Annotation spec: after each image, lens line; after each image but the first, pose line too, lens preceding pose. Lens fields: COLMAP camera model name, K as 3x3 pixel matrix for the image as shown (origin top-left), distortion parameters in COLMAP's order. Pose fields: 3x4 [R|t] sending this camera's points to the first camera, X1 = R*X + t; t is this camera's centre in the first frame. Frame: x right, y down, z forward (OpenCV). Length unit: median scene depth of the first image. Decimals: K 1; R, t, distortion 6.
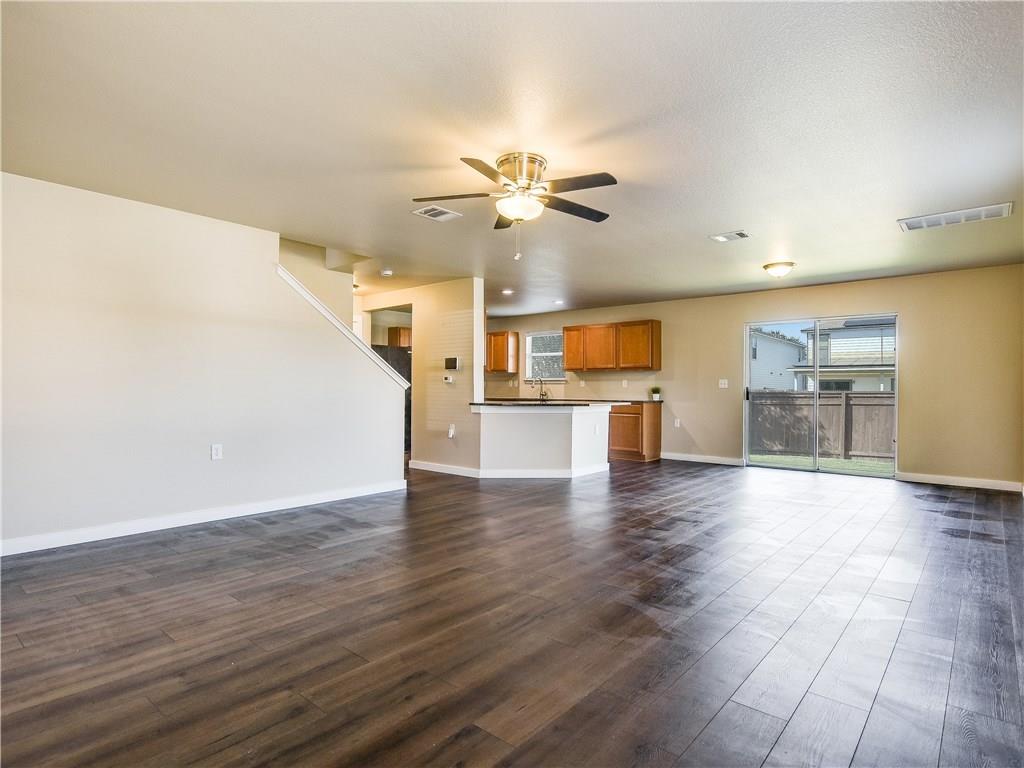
lens RADIAL K [[560.0, 0, 512.0], [0, 560.0, 384.0], [0, 0, 1]] dist [-0.006793, -0.000885]
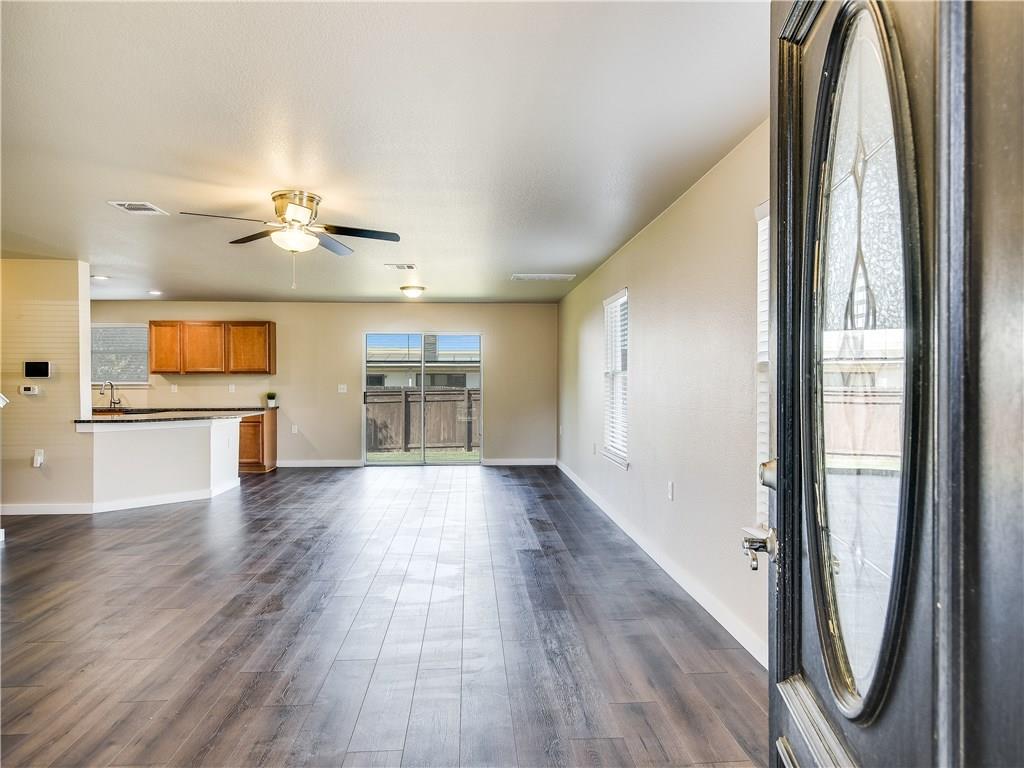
lens RADIAL K [[636.8, 0, 512.0], [0, 636.8, 384.0], [0, 0, 1]] dist [0.002485, 0.000754]
pose [[0.716151, -0.008103, 0.697898, -0.217414], [-0.001000, 0.999920, 0.012636, -0.024403], [-0.697944, -0.009747, 0.716086, -0.058709]]
